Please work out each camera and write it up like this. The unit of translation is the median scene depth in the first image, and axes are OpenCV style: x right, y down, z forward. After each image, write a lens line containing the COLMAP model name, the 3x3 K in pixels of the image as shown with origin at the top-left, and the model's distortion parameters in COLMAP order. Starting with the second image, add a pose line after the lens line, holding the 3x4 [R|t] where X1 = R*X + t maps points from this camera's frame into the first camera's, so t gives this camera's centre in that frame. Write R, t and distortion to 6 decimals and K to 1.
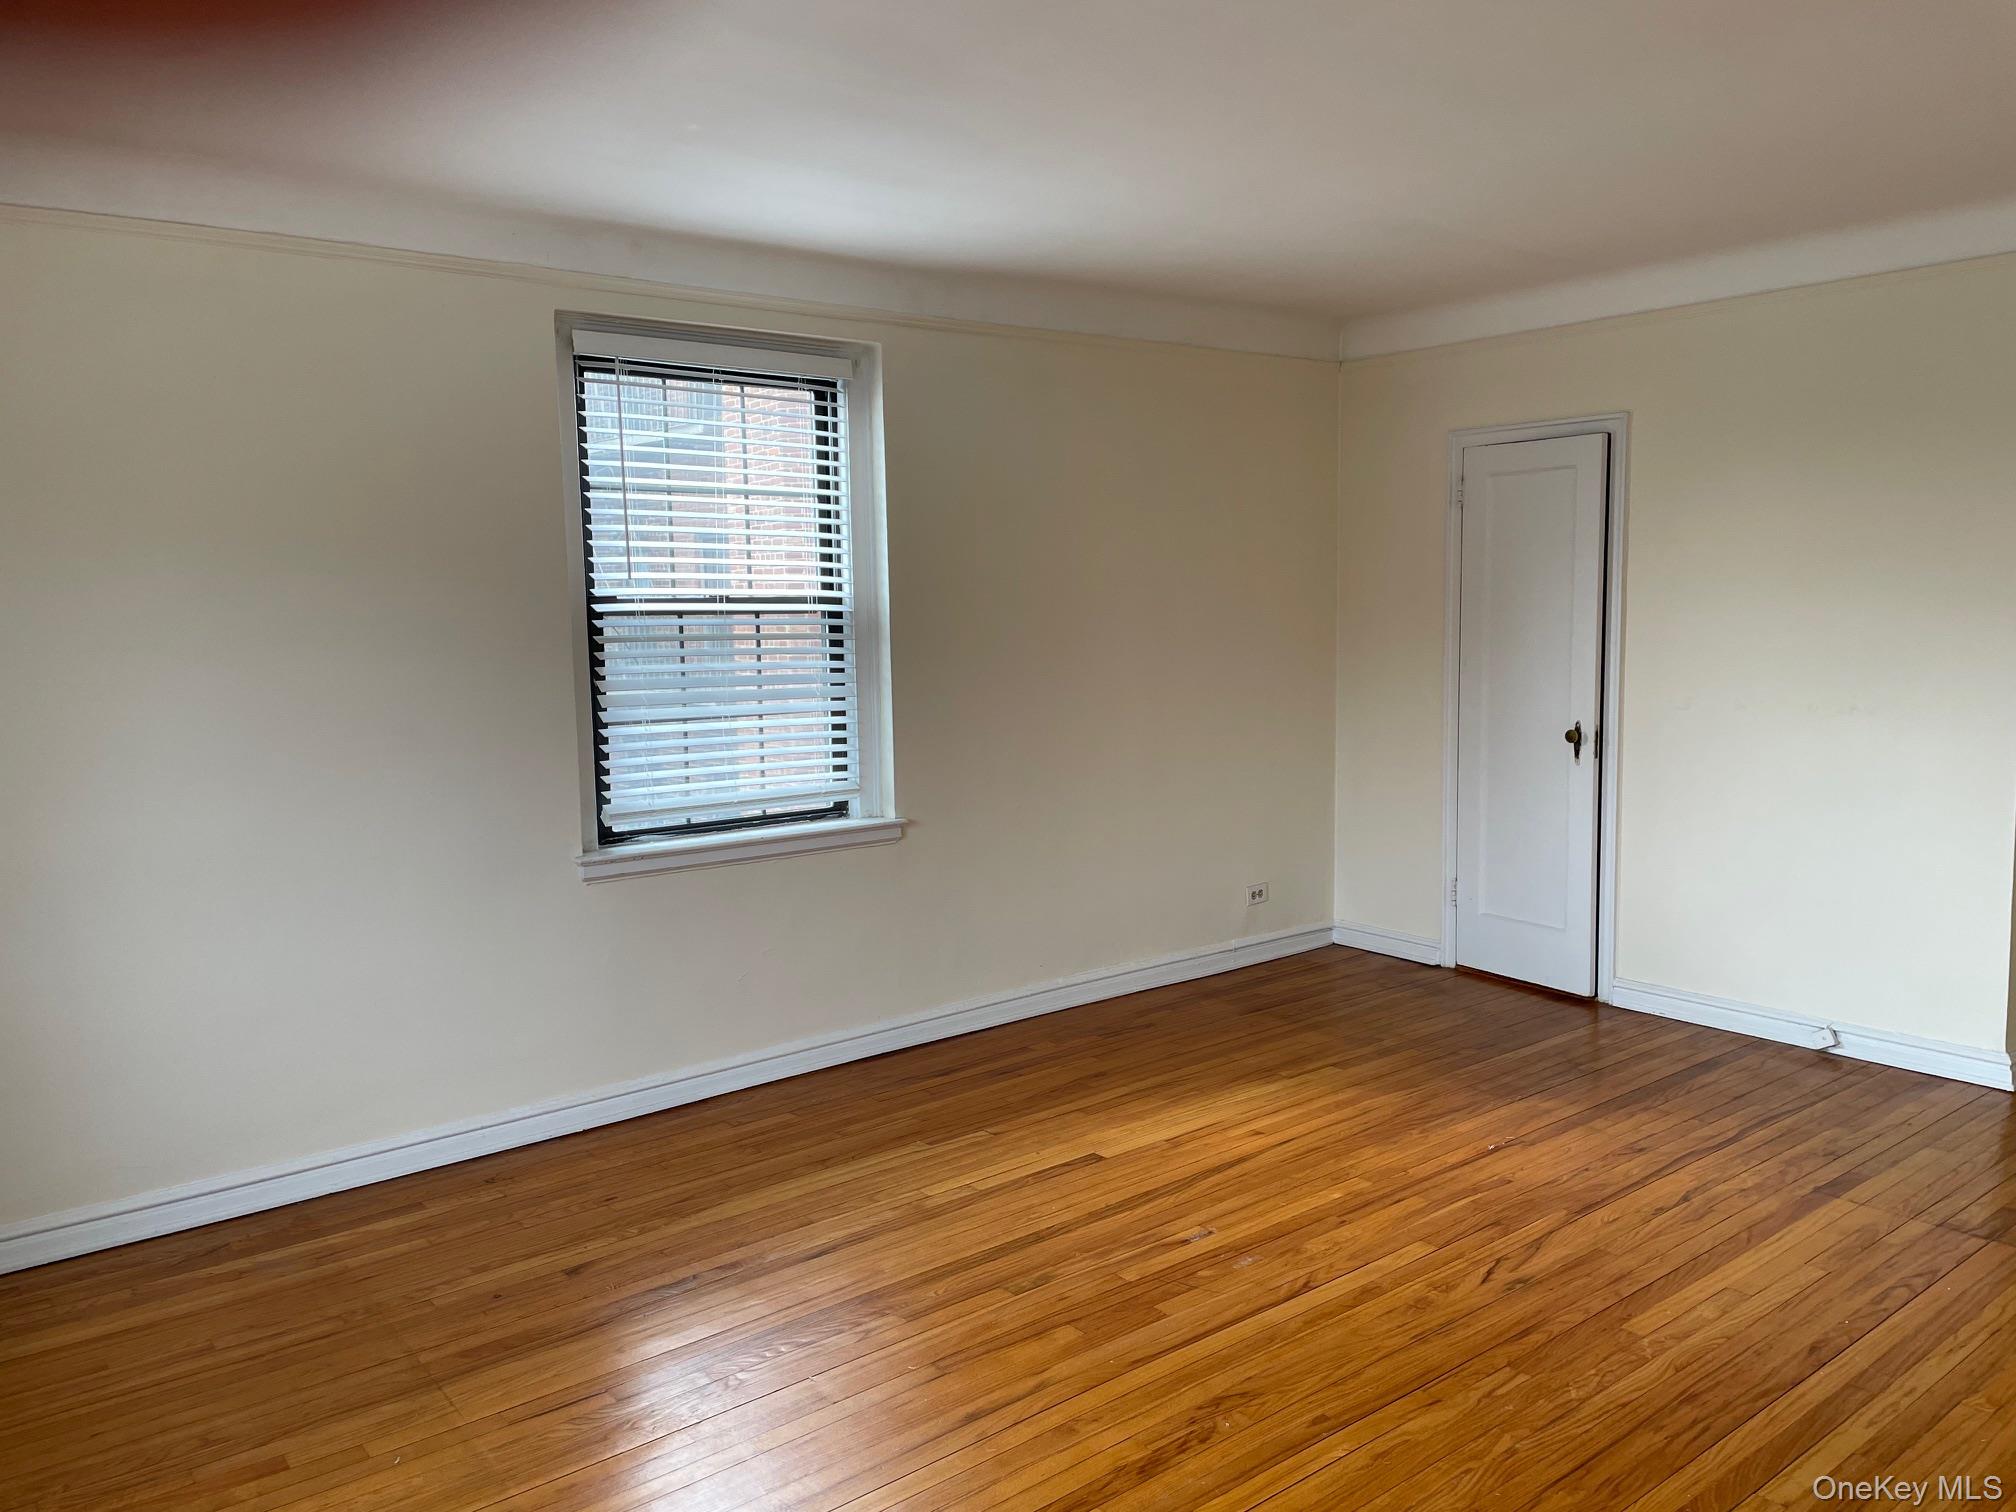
lens RADIAL K [[1502.6, 0, 1018.7], [0, 1502.6, 749.4], [0, 0, 1]] dist [0.089325, -0.119884]
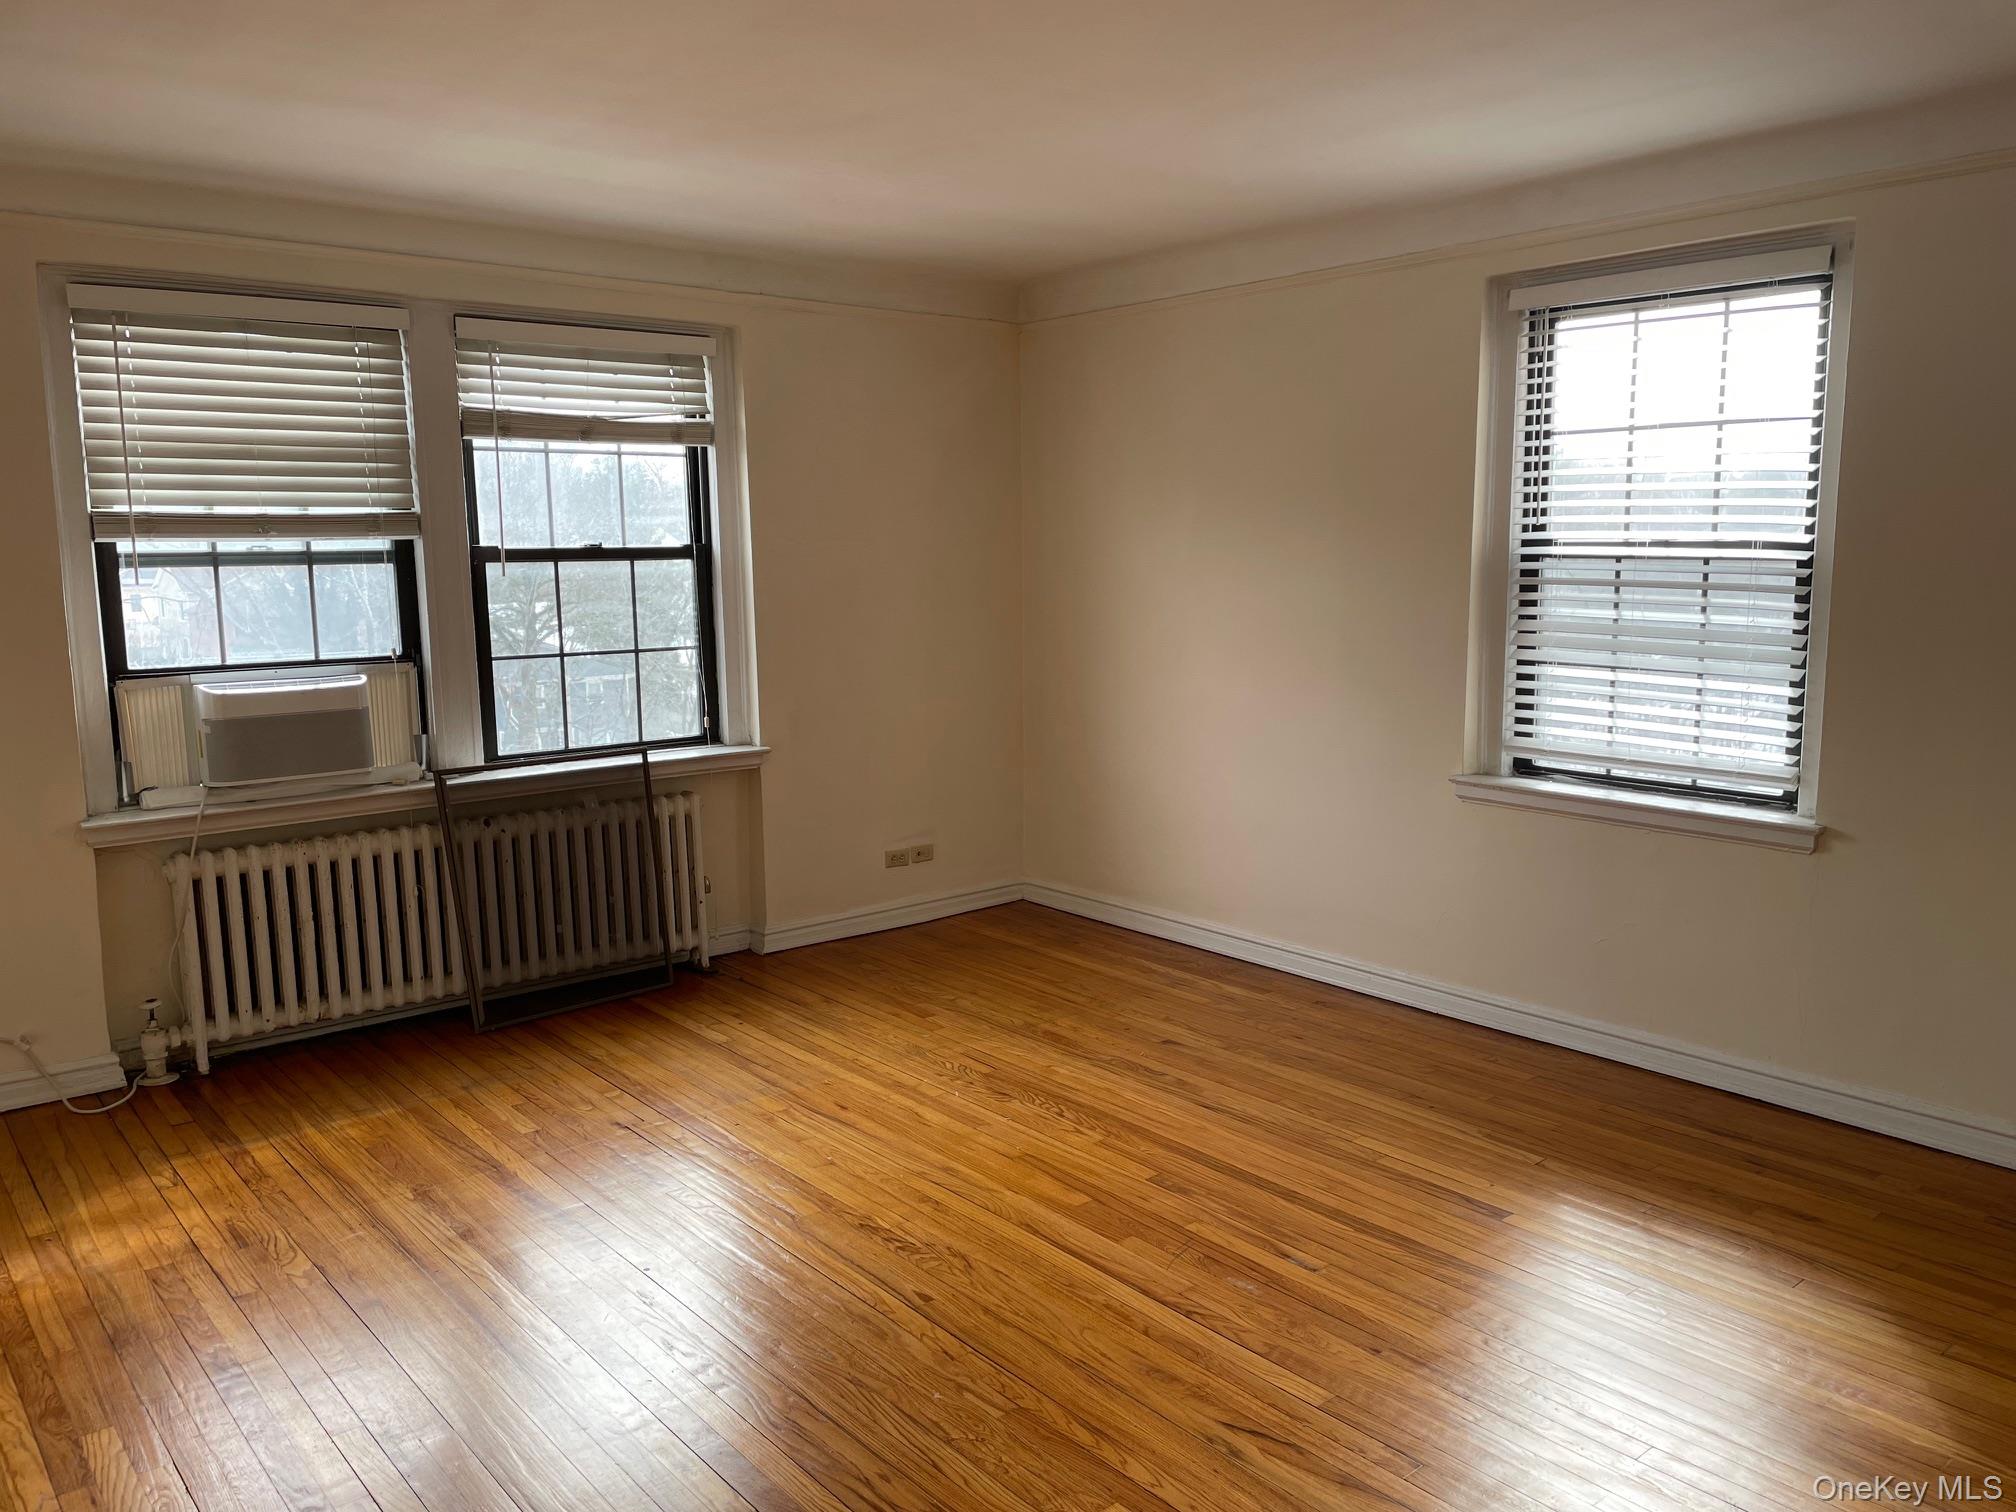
lens RADIAL K [[1502.6, 0, 1018.7], [0, 1502.6, 749.4], [0, 0, 1]] dist [0.089325, -0.119884]
pose [[0.025466, 0.158263, -0.987069, 0.871477], [-0.094544, 0.983344, 0.155227, -0.098346], [0.995195, 0.089369, 0.040005, 0.690106]]
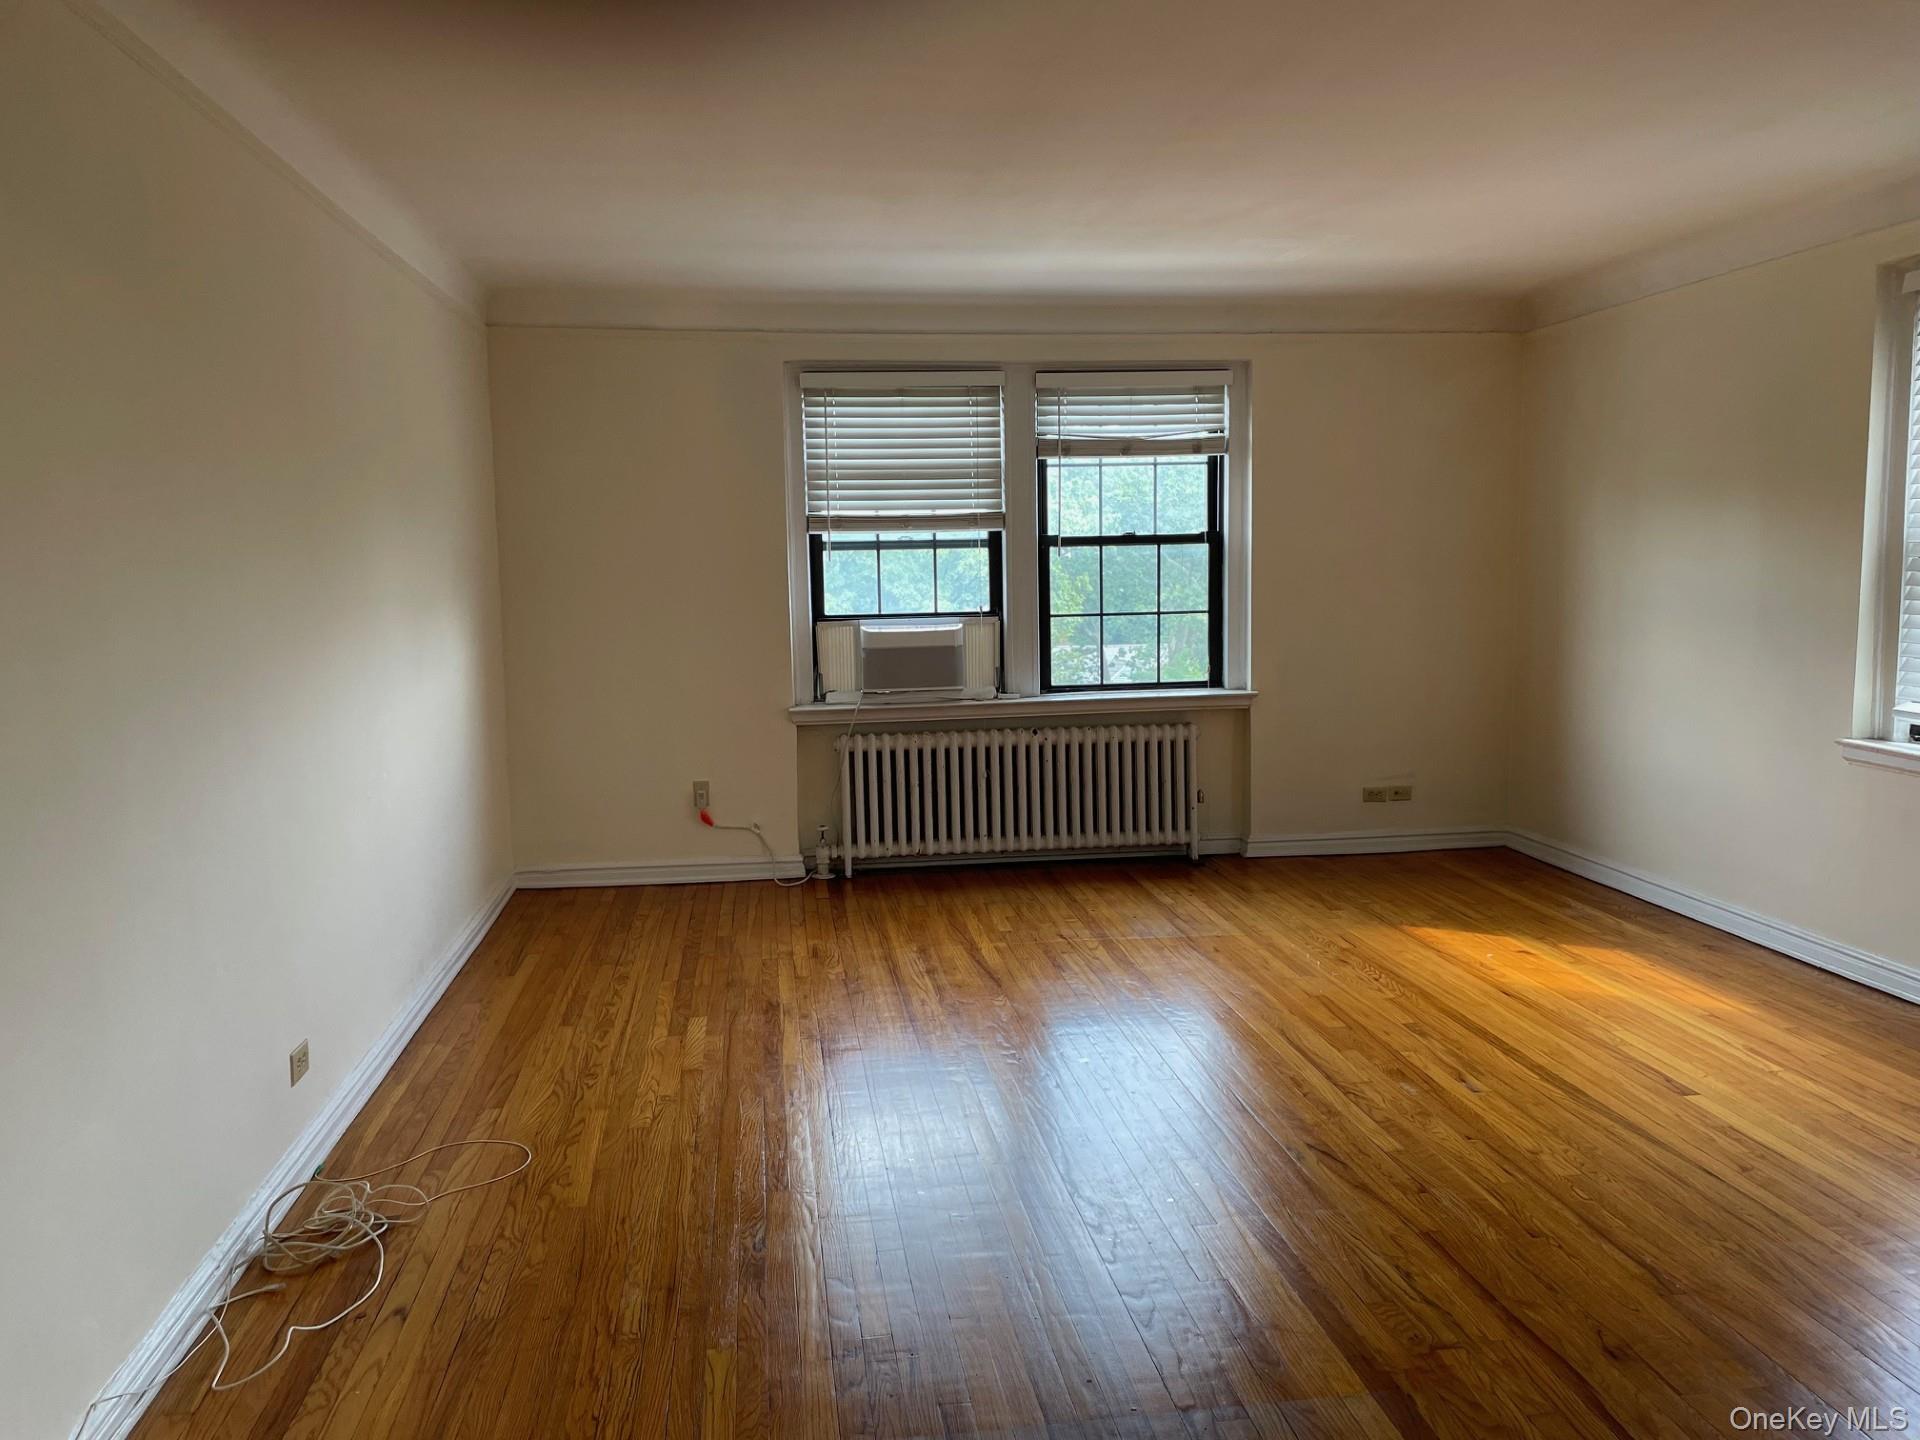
lens RADIAL K [[1431.0, 0, 970.2], [0, 1431.0, 713.7], [0, 0, 1]] dist [0.089325, -0.119884]
pose [[-0.504269, 0.122986, -0.854744, 1.087014], [-0.061689, 0.982147, 0.177712, -0.113149], [0.861341, 0.142343, -0.487679, 1.050838]]
